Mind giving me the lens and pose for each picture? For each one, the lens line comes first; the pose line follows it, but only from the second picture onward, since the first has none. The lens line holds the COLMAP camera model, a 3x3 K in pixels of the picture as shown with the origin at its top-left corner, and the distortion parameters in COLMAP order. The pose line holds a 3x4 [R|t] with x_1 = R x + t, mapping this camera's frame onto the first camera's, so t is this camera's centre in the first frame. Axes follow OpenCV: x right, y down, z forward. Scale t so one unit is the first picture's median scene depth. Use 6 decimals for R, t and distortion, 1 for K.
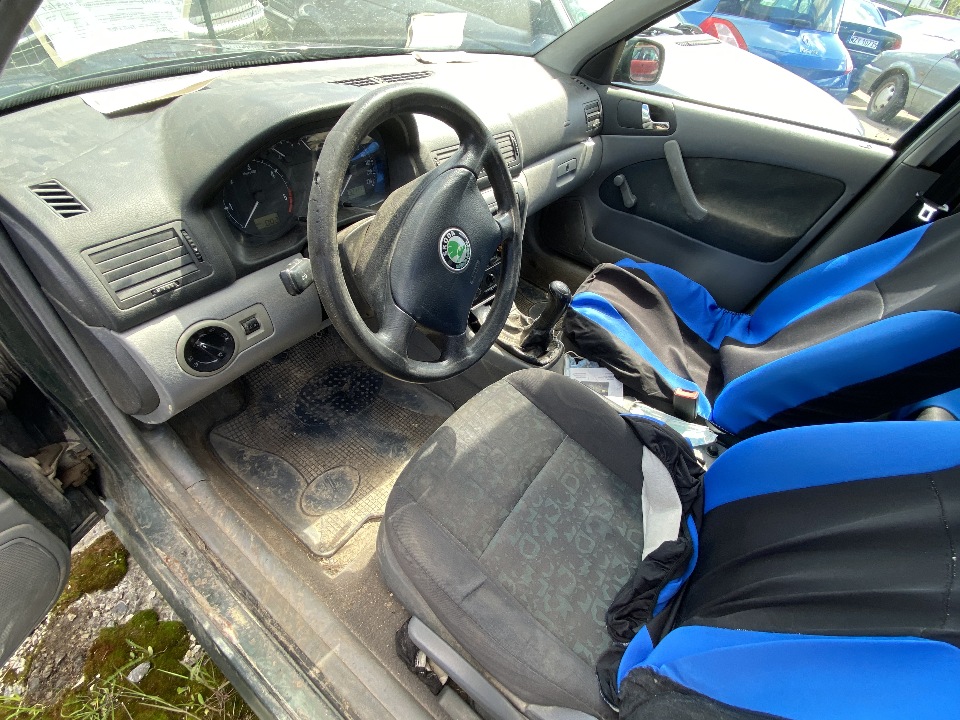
lens RADIAL K [[414.6, 0, 476.7], [0, 414.6, 359.9], [0, 0, 1]] dist [0.033804, -0.027242]
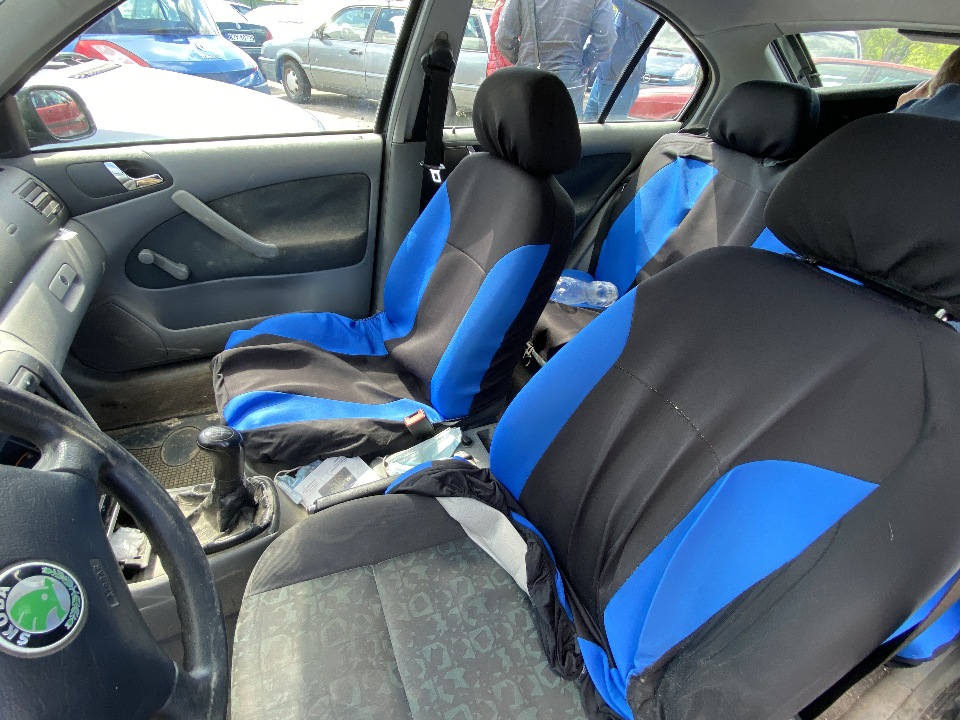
lens RADIAL K [[414.6, 0, 476.7], [0, 414.6, 359.9], [0, 0, 1]] dist [0.033804, -0.027242]
pose [[0.468123, -0.596736, 0.651741, 0.022186], [0.602946, 0.754880, 0.258095, -0.155130], [-0.646001, 0.272144, 0.713176, 0.162147]]
